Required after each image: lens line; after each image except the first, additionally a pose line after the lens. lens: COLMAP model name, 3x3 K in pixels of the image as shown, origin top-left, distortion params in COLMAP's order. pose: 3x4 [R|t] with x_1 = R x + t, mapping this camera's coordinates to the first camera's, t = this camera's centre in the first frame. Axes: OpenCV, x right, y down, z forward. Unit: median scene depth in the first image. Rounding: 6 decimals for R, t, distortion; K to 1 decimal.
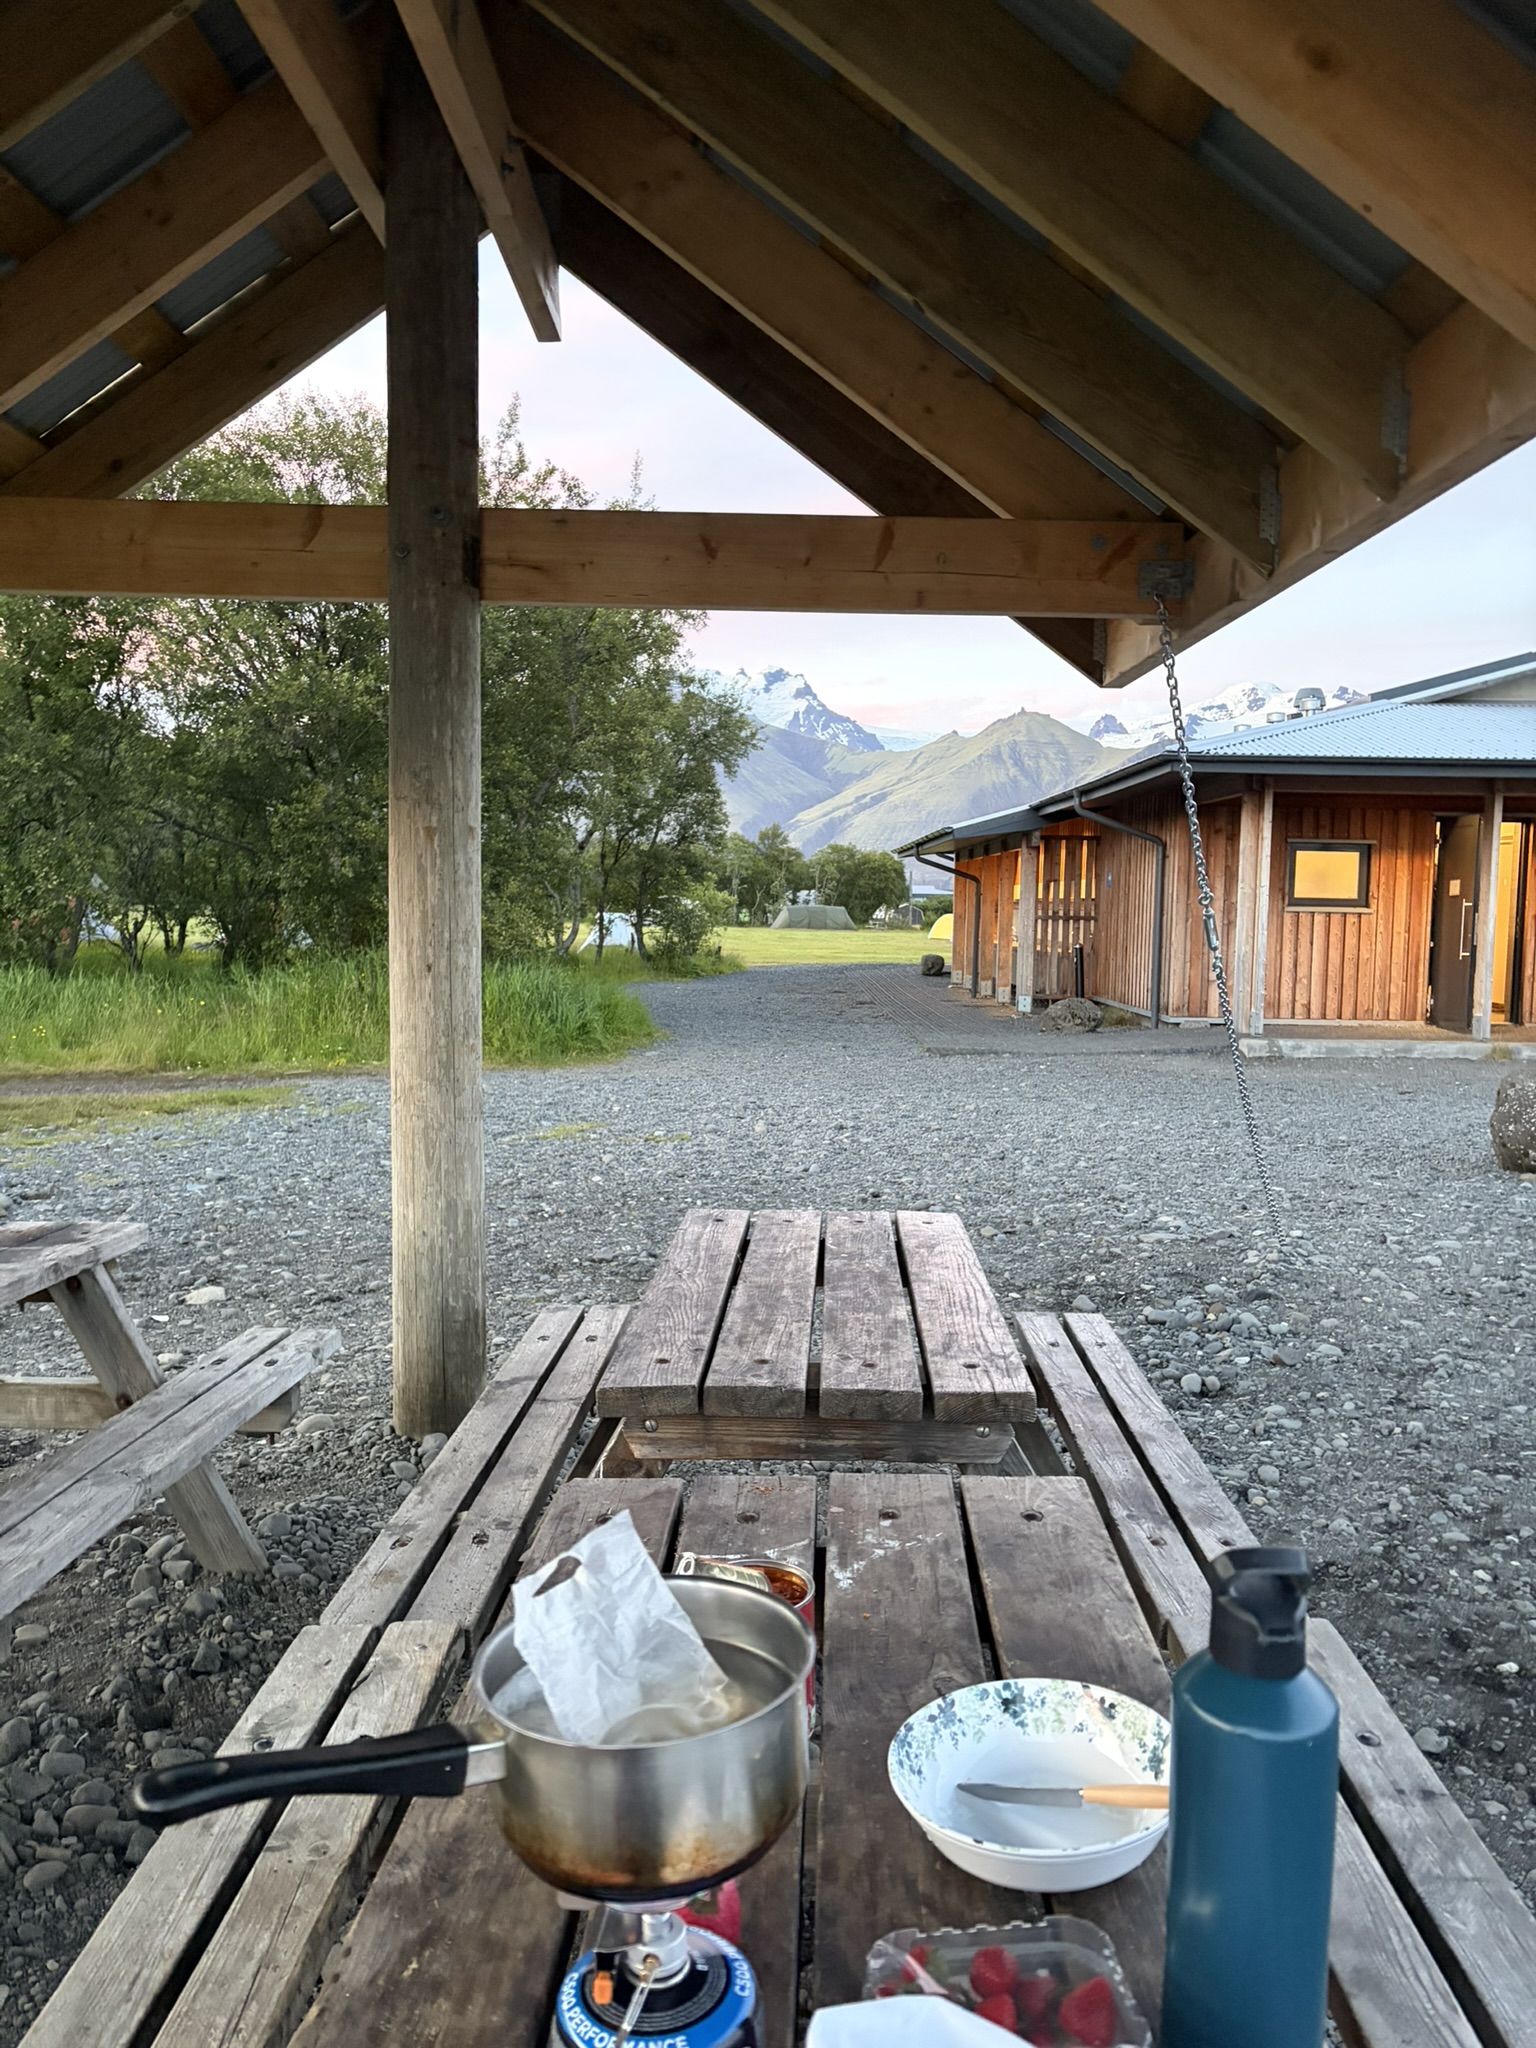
lens RADIAL K [[1455.0, 0, 768.0], [0, 1455.0, 1024.0], [0, 0, 1]] dist [0.036868, -0.066334]
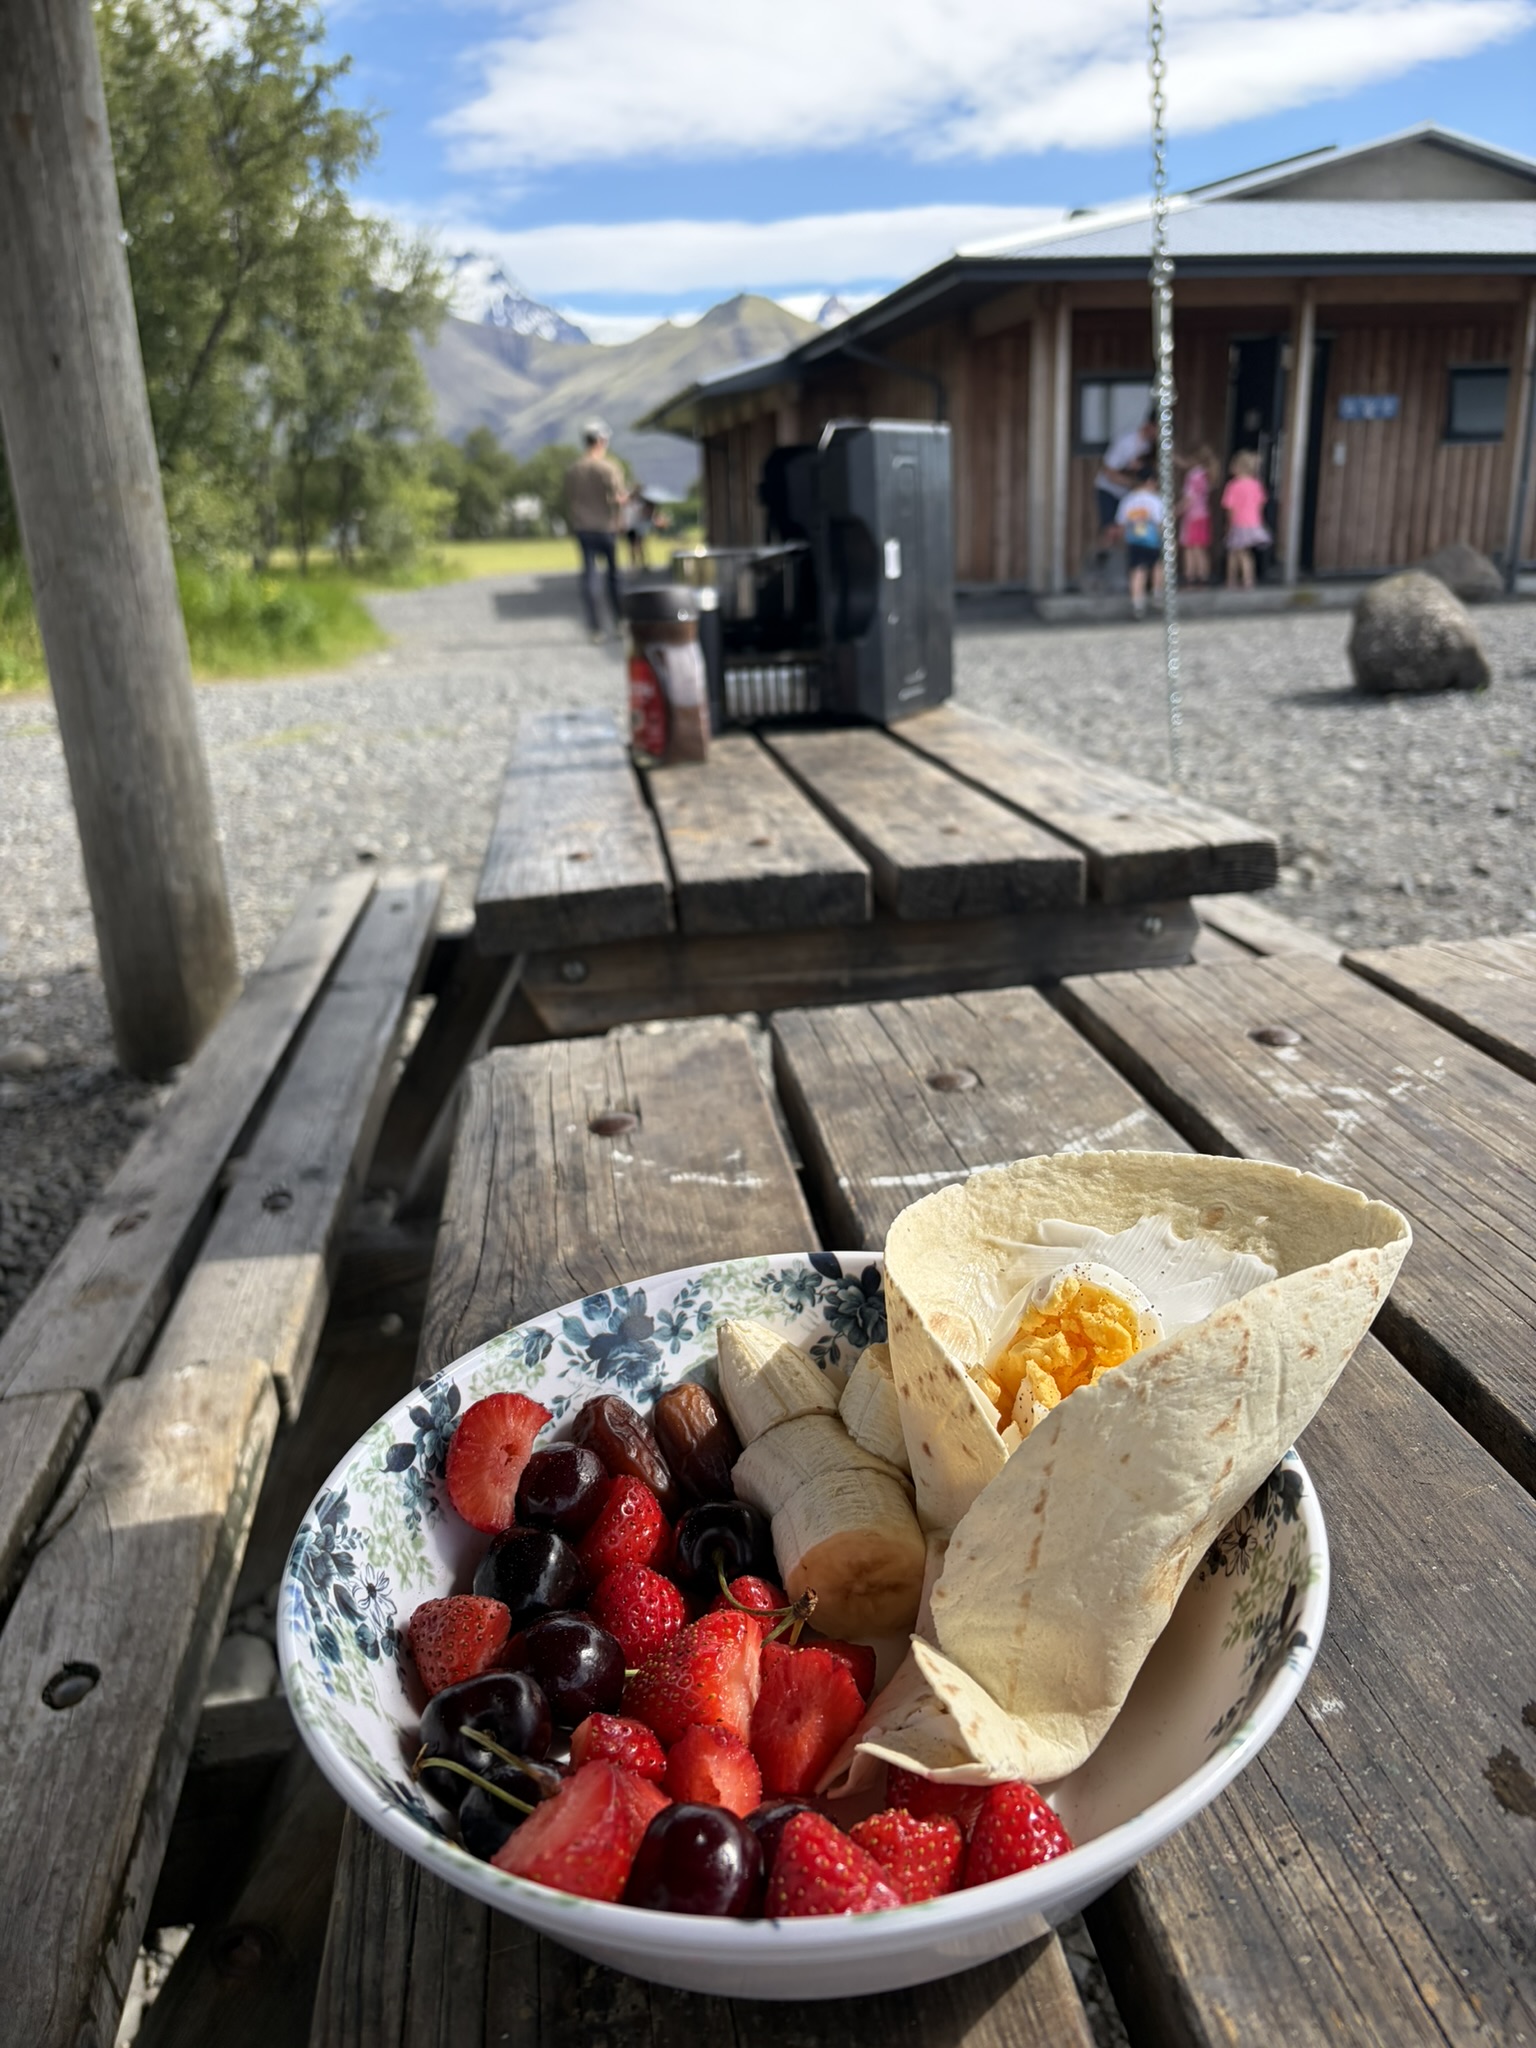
lens RADIAL K [[1455.0, 0, 768.0], [0, 1455.0, 1024.0], [0, 0, 1]] dist [0.036868, -0.066334]
pose [[0.982360, -0.097371, 0.159647, -0.095372], [0.055196, 0.966683, 0.249955, 0.158100], [-0.178666, -0.236734, 0.955005, 0.450251]]
